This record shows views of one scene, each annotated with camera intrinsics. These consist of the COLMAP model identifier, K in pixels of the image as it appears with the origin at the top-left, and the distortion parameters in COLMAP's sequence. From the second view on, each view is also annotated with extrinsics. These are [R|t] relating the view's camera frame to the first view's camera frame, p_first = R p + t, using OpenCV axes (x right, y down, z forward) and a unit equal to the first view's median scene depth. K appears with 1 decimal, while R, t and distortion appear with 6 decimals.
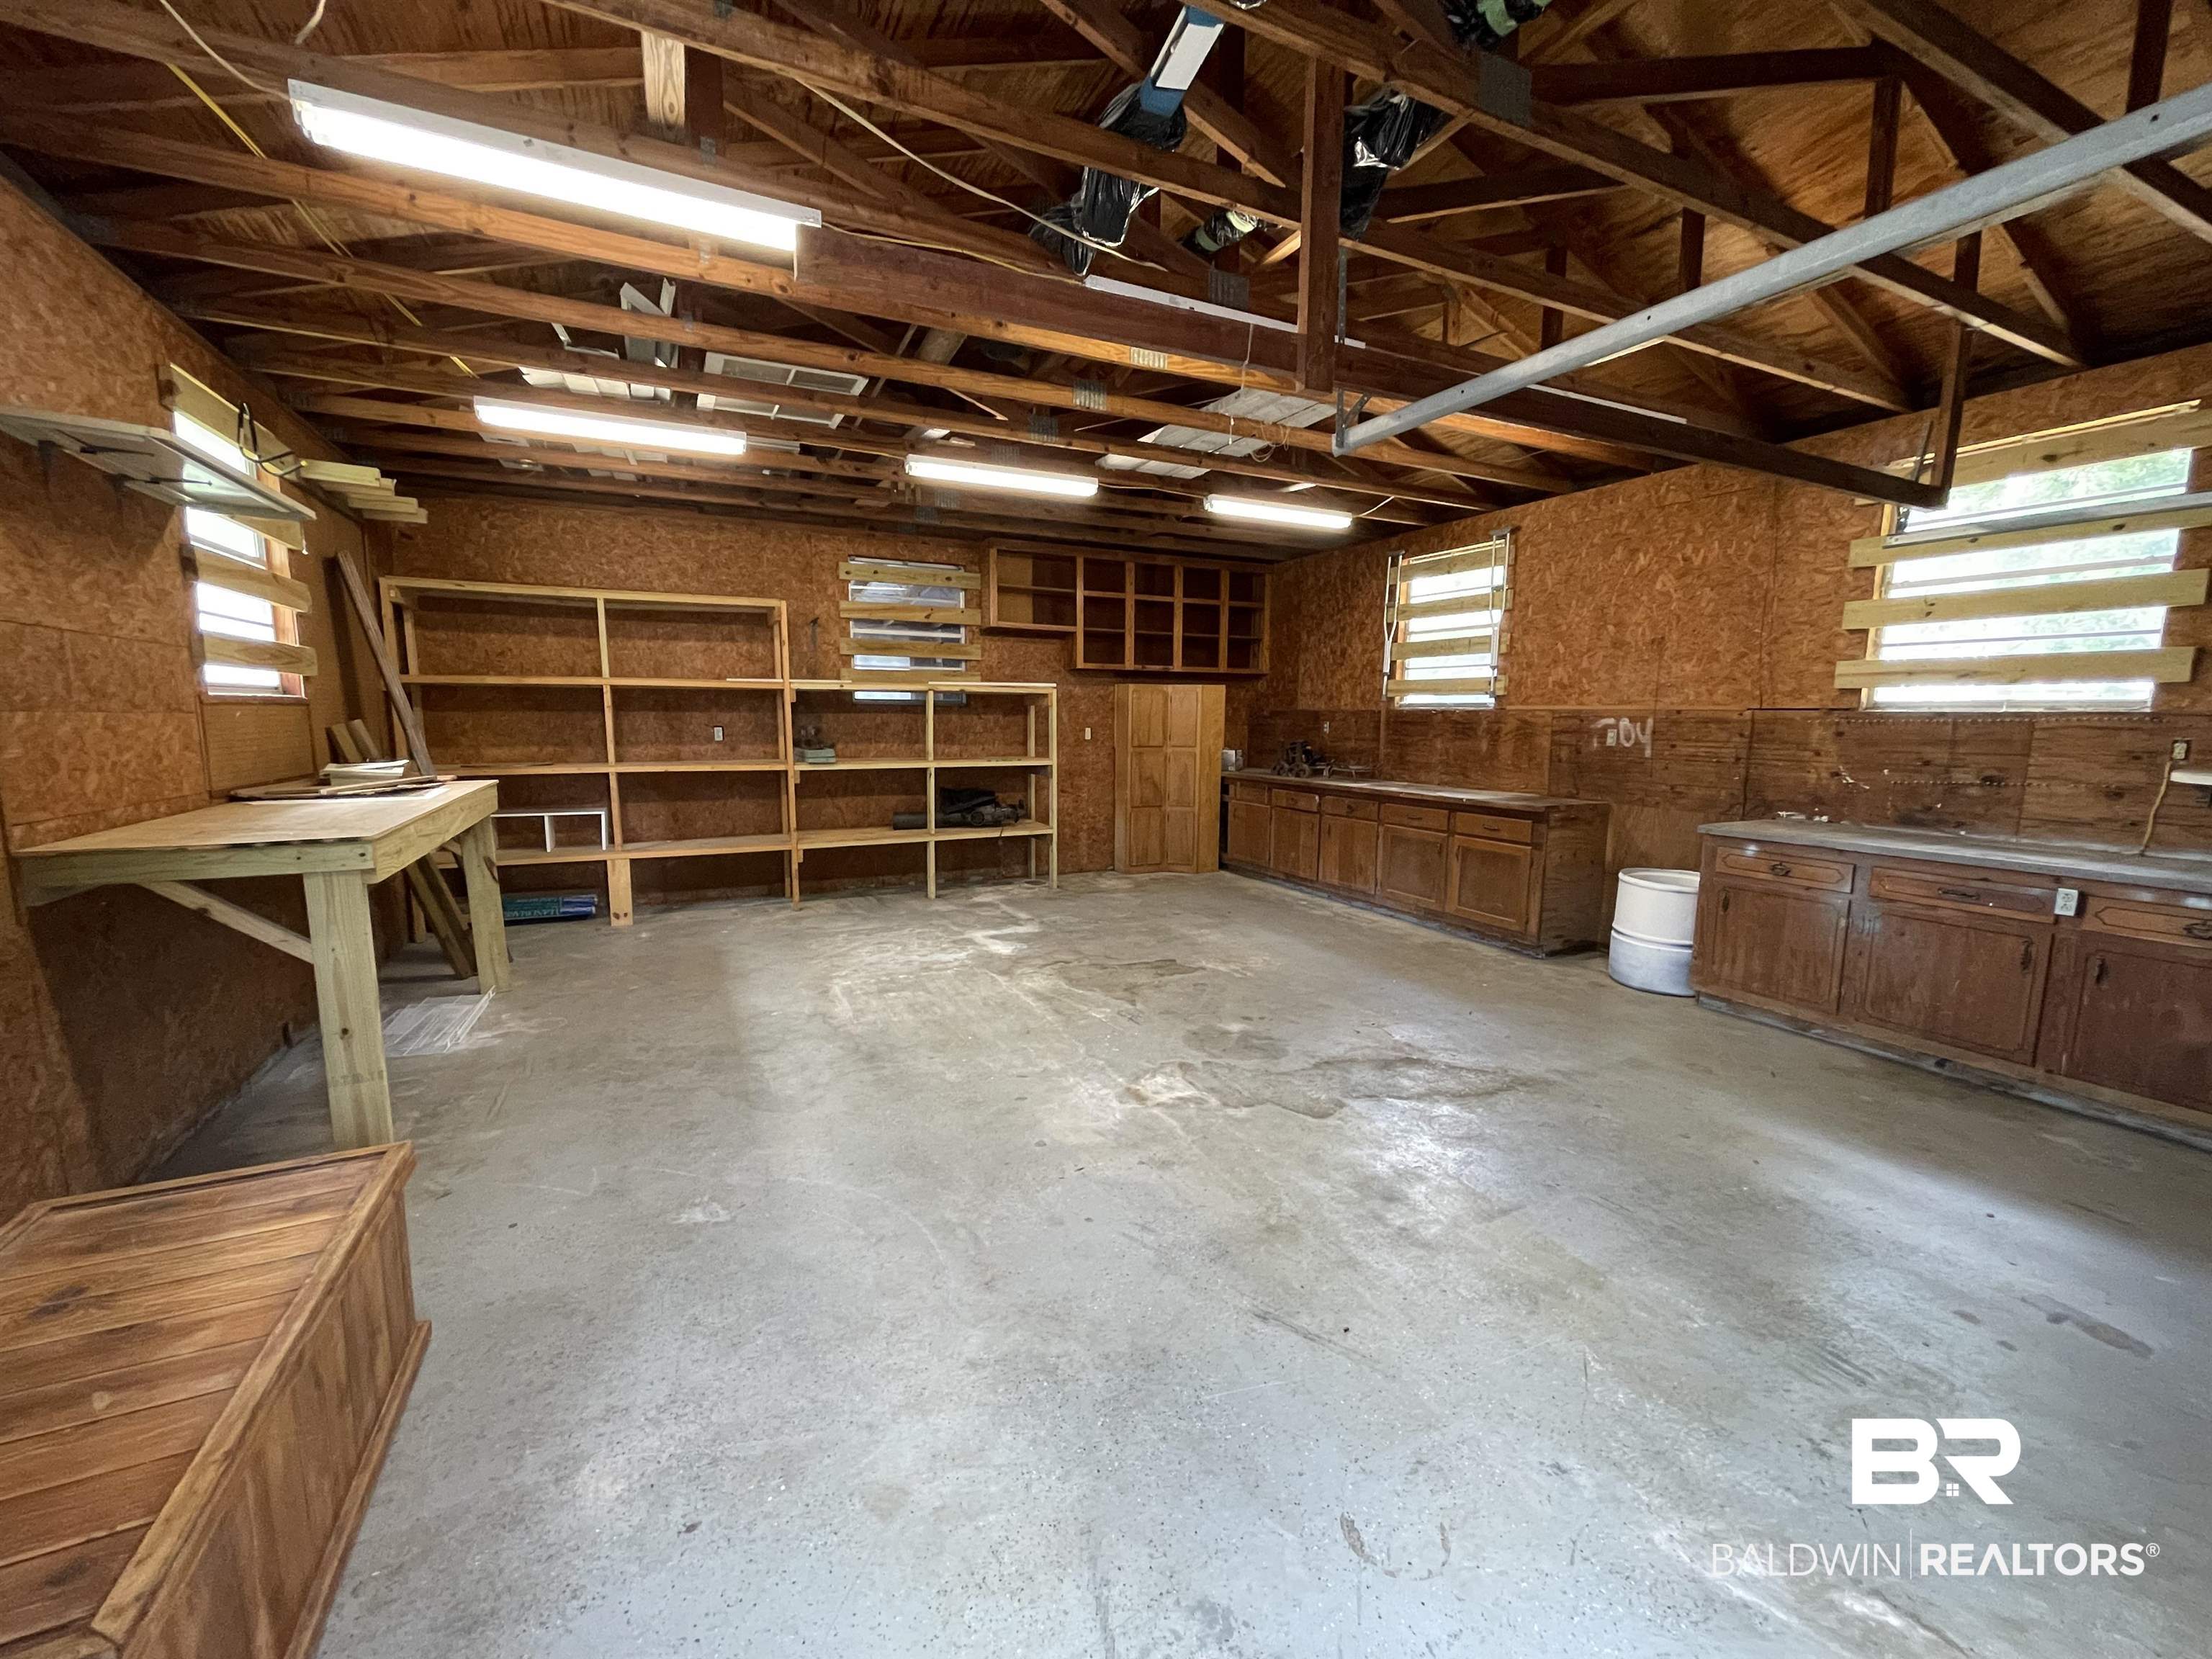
lens RADIAL K [[893.0, 0, 1106.0], [0, 893.0, 833.2], [0, 0, 1]] dist [-0.000430, 0.000924]
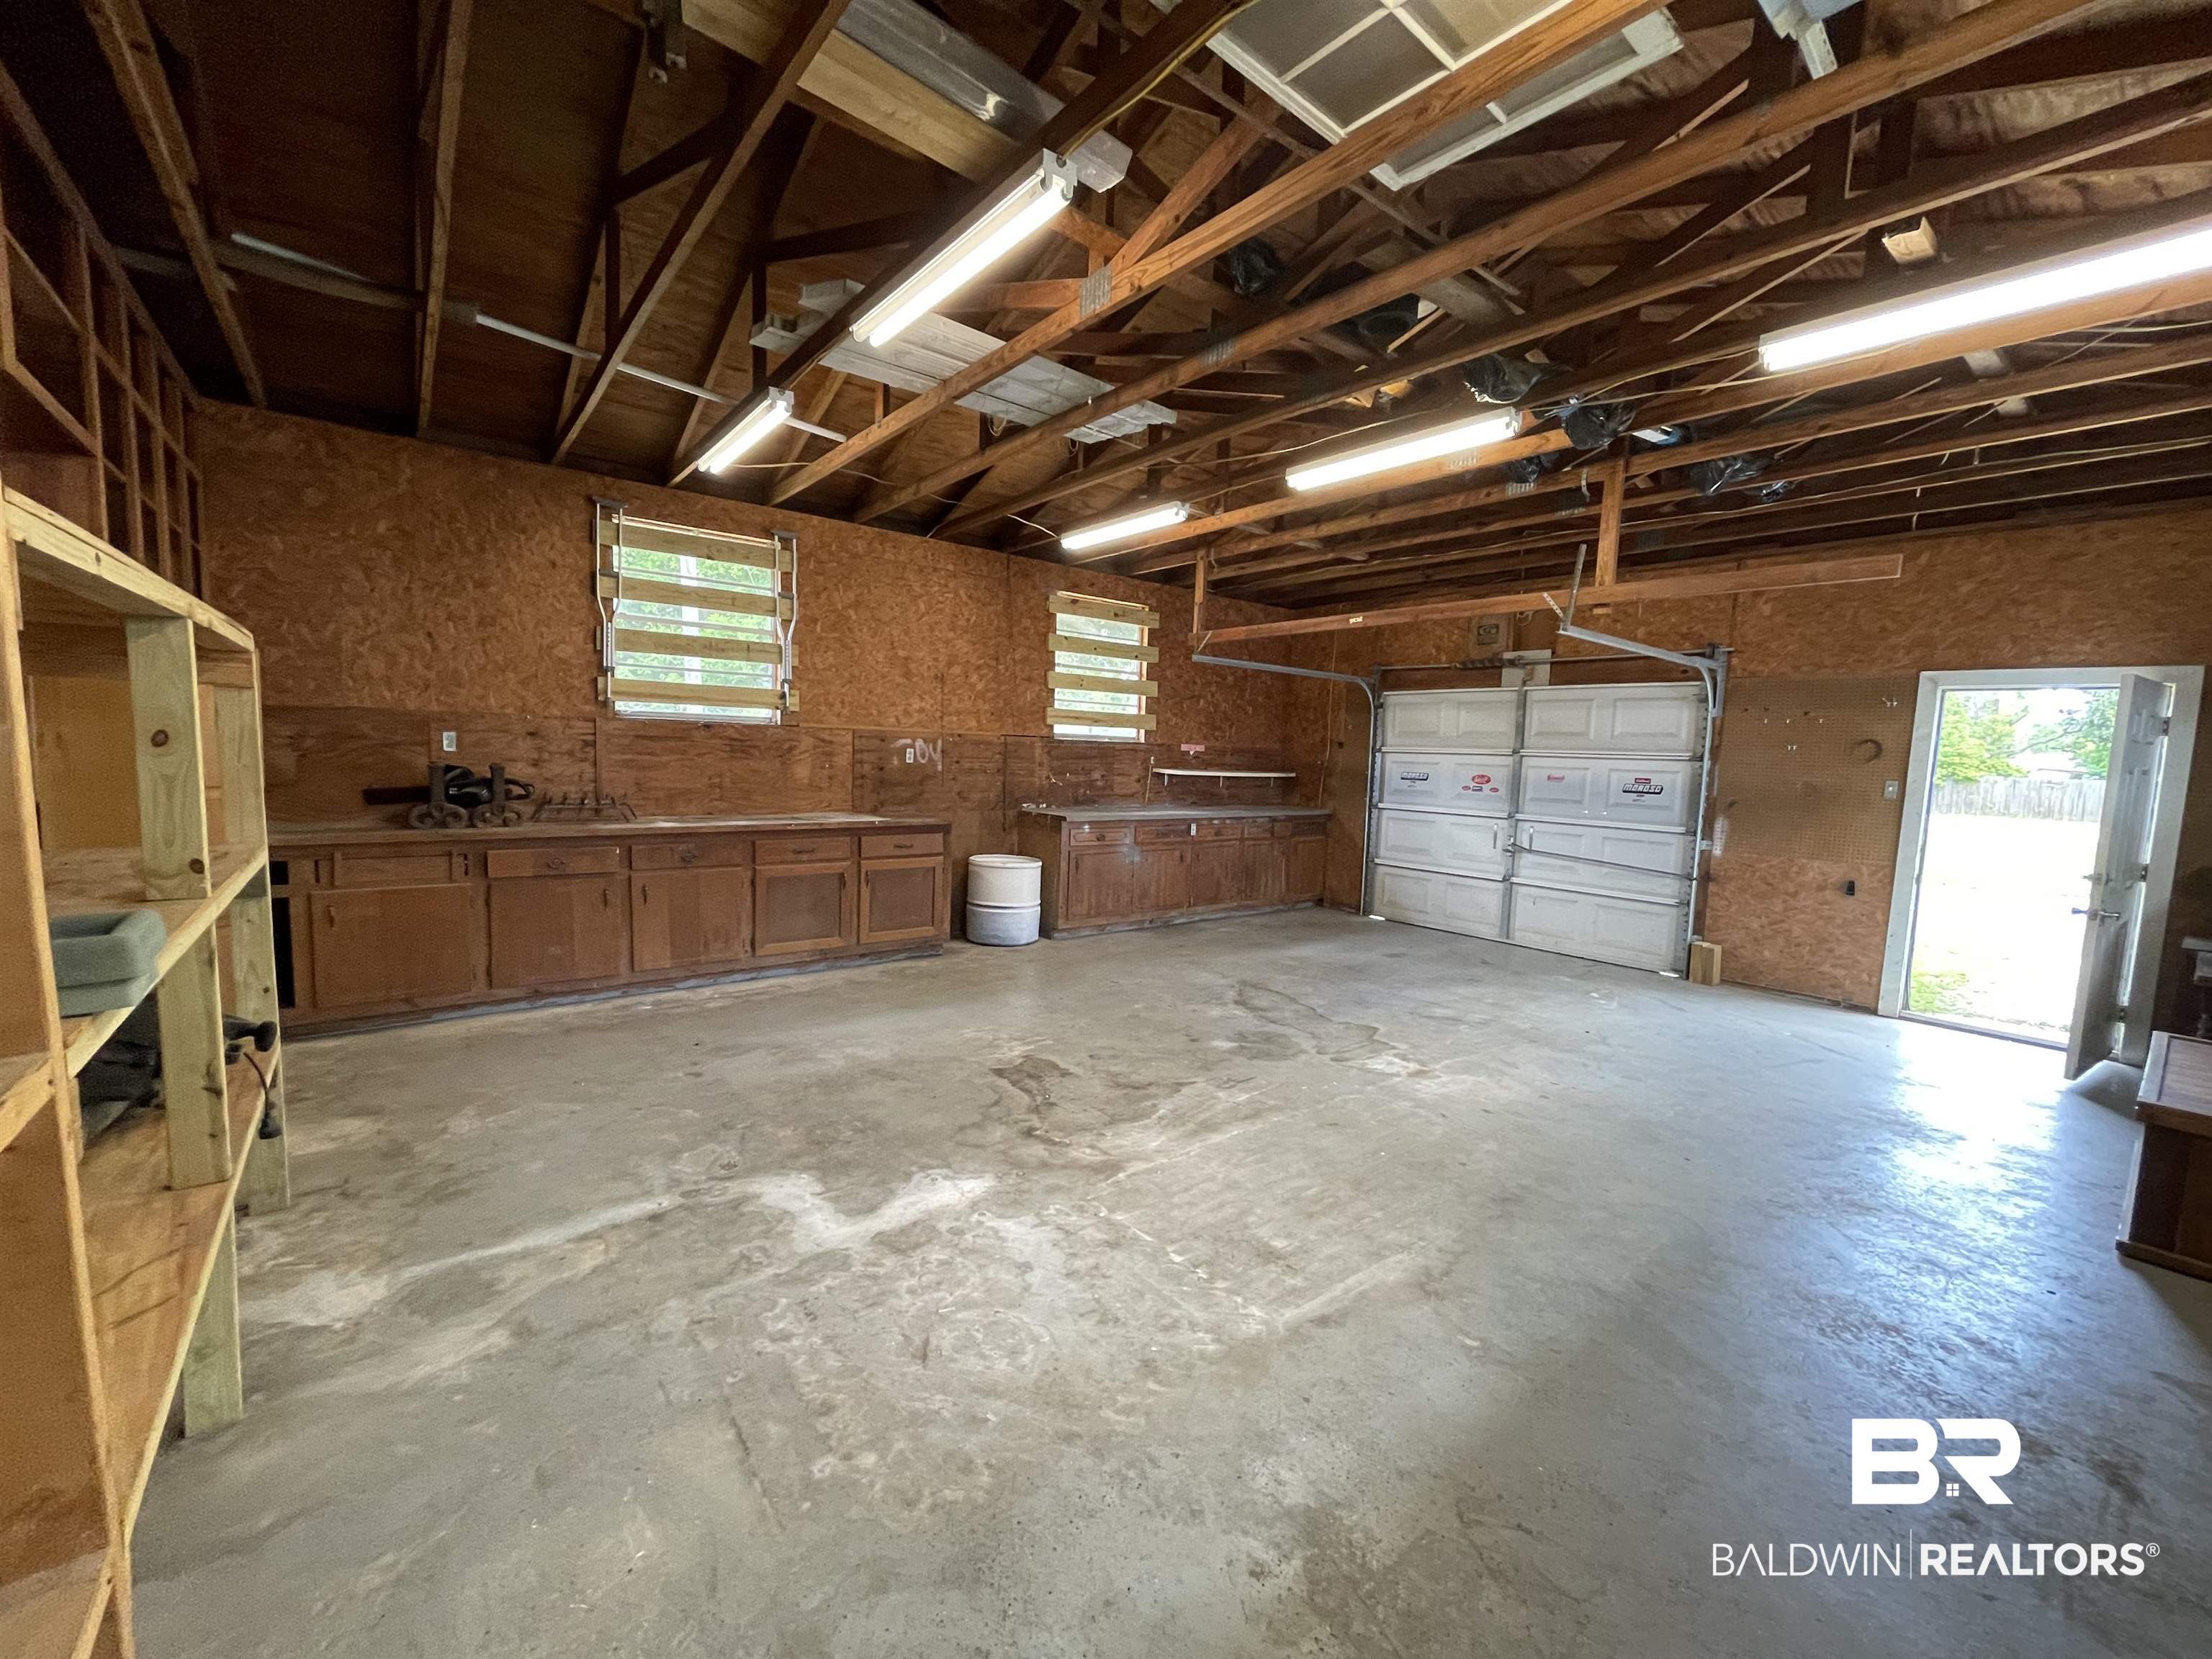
lens RADIAL K [[893.0, 0, 1110.4], [0, 893.0, 832.5], [0, 0, 1]] dist [-0.000430, 0.000924]
pose [[-0.224334, -0.106328, 0.968694, -0.620114], [0.093867, 0.987050, 0.130081, -0.134548], [-0.969981, 0.120110, -0.211448, 1.003858]]
